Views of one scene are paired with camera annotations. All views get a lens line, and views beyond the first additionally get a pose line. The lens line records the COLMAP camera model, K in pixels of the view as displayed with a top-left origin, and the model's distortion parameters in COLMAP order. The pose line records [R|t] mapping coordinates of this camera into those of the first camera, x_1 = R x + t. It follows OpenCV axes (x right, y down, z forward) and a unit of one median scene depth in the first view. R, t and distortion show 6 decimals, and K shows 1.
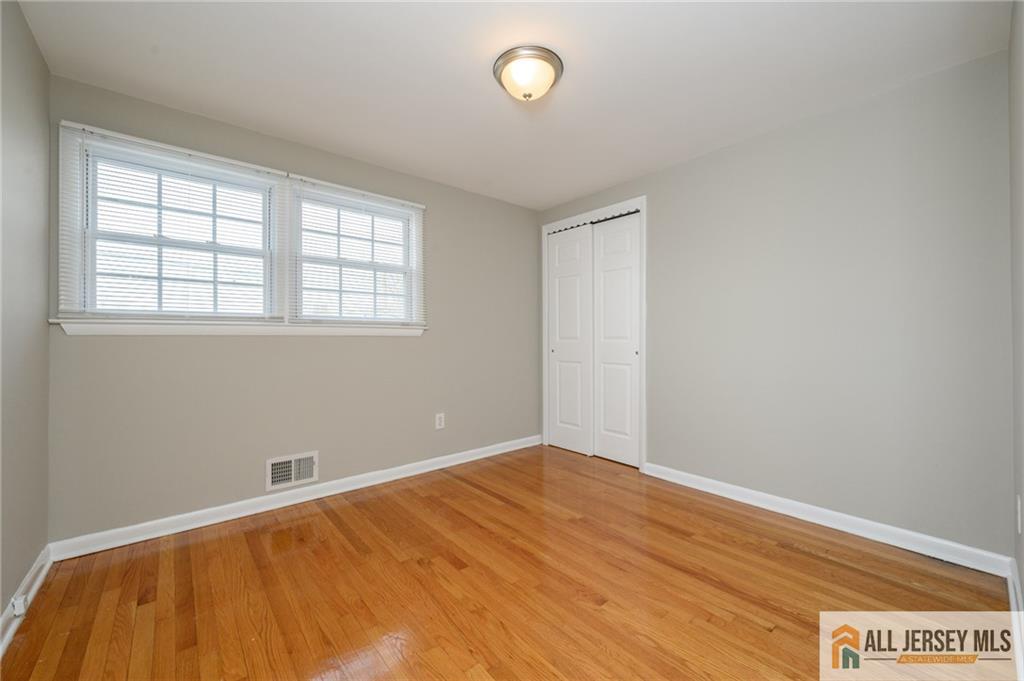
lens RADIAL K [[378.2, 0, 508.8], [0, 378.2, 343.2], [0, 0, 1]] dist [-0.010541, 0.000219]
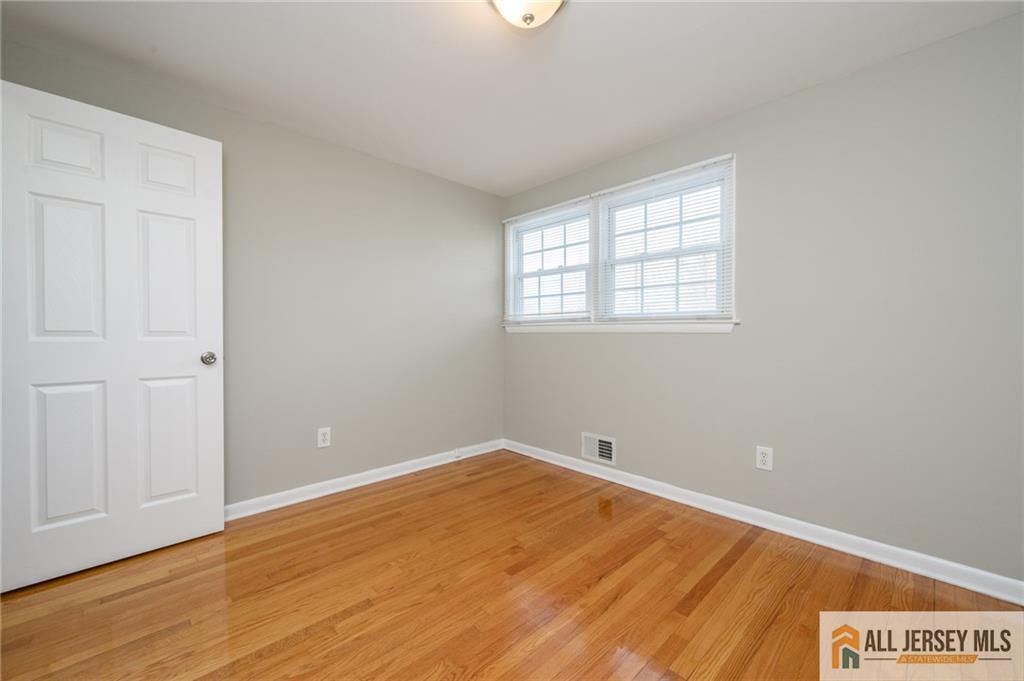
lens RADIAL K [[405.0, 0, 542.7], [0, 405.0, 346.8], [0, 0, 1]] dist [0.005958, -0.000298]
pose [[0.118306, 0.011077, -0.992915, 0.660164], [-0.039055, 0.999216, 0.006494, 0.024521], [0.992209, 0.038010, 0.118645, 0.710853]]
